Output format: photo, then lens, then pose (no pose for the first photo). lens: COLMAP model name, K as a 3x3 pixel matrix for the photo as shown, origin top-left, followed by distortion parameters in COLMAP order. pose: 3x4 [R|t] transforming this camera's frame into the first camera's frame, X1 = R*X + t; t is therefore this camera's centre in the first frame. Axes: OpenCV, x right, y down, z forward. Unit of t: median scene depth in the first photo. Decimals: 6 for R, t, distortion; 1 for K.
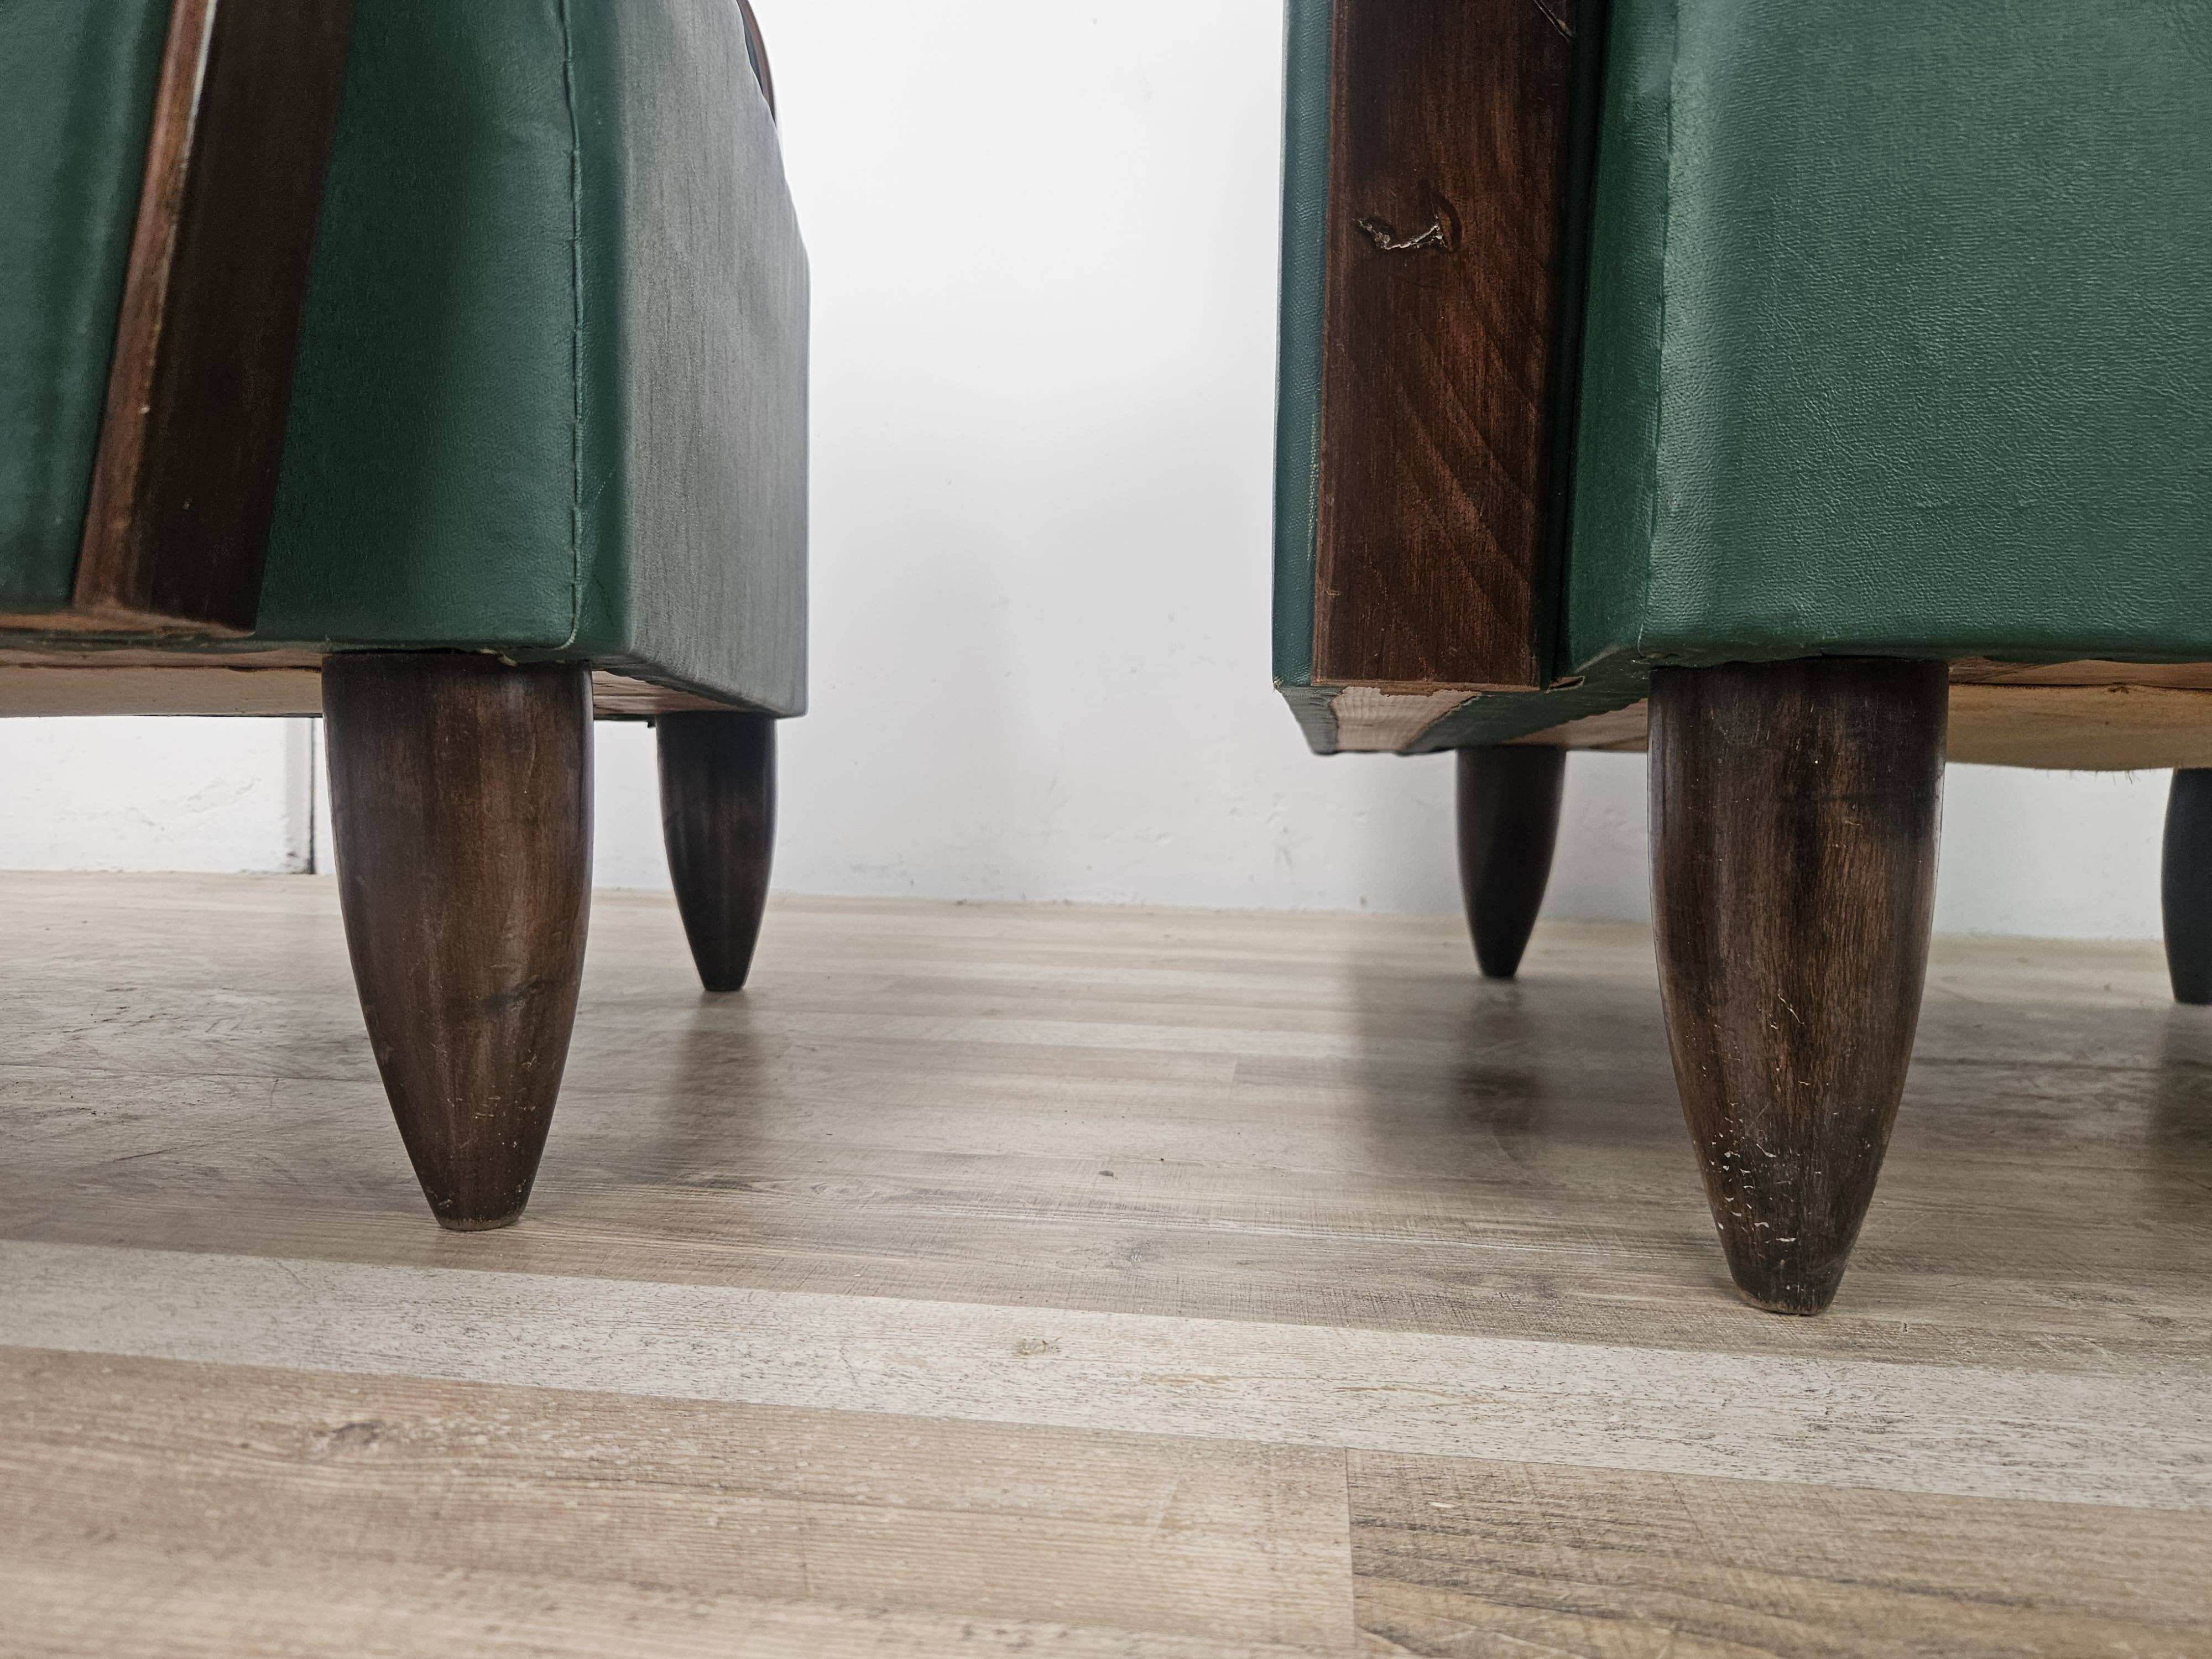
lens RADIAL K [[1638.4, 0, 1073.7], [0, 1638.4, 876.8], [0, 0, 1]] dist [0.047963, -0.073712]
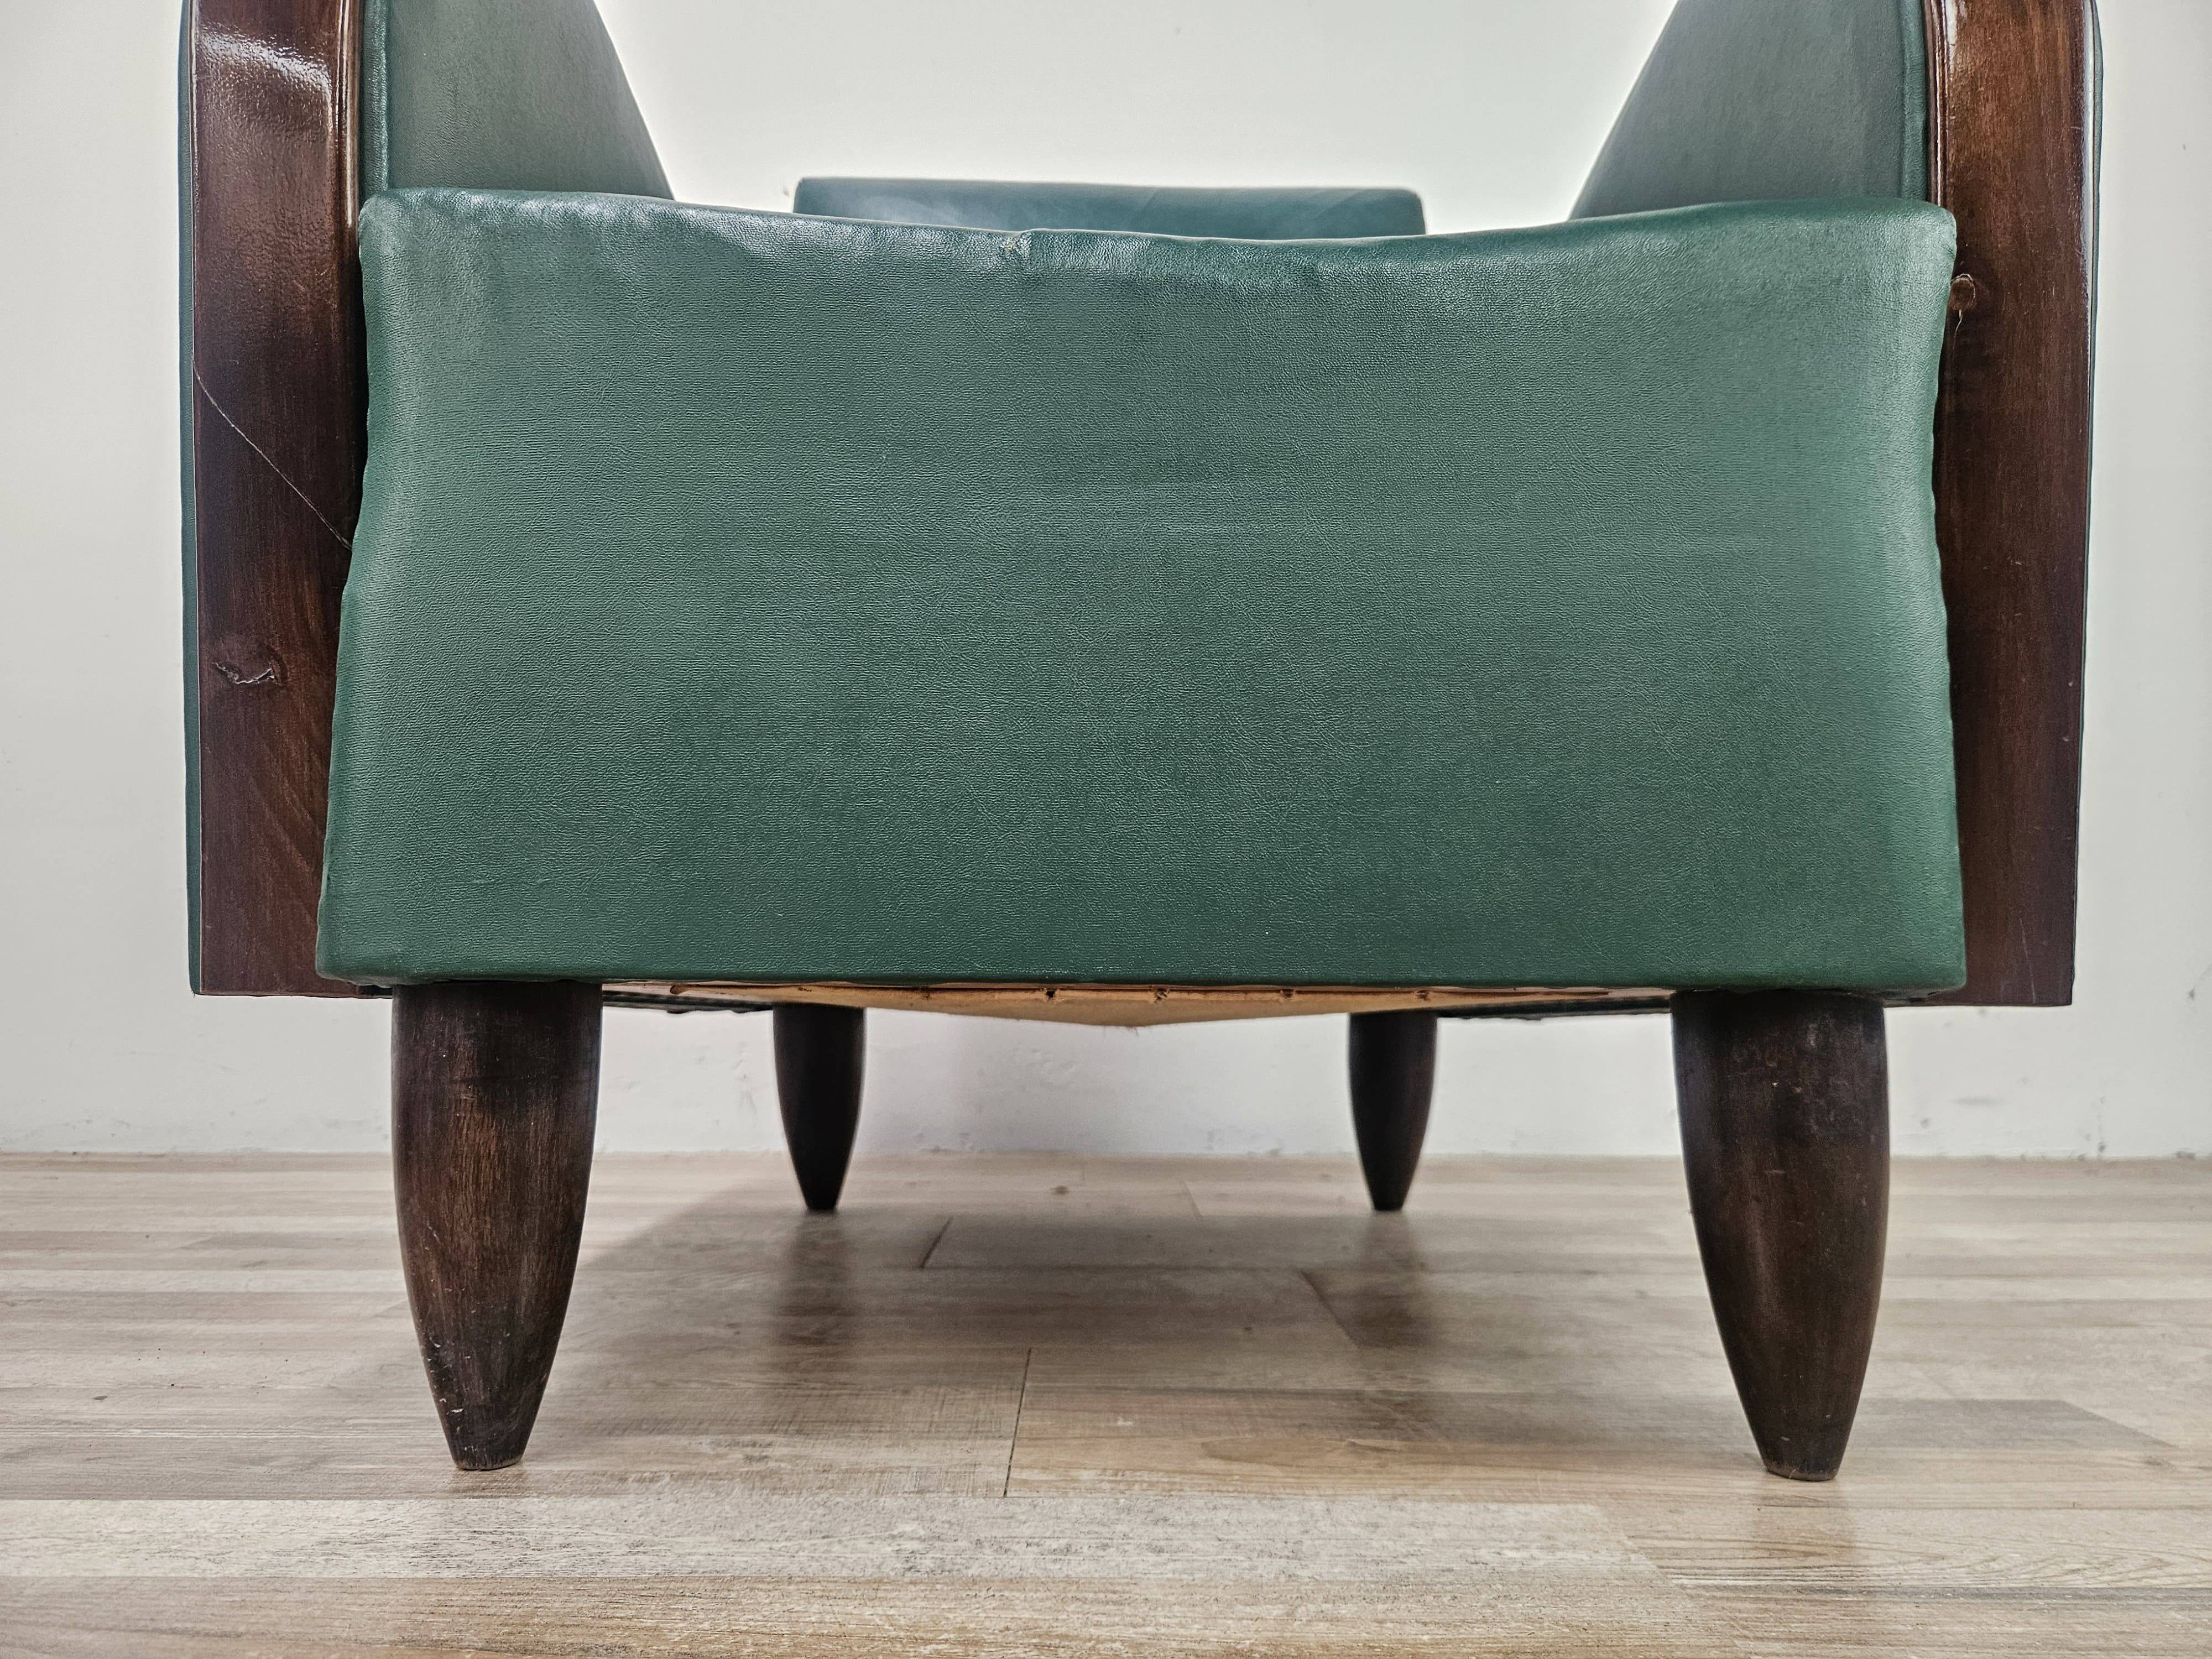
lens RADIAL K [[1646.7, 0, 1092.4], [0, 1646.7, 821.7], [0, 0, 1]] dist [0.043216, -0.059724]
pose [[0.988738, -0.003357, 0.149622, 0.746225], [0.029009, 0.985086, -0.169601, -0.009379], [-0.146821, 0.172031, 0.974089, -0.480159]]
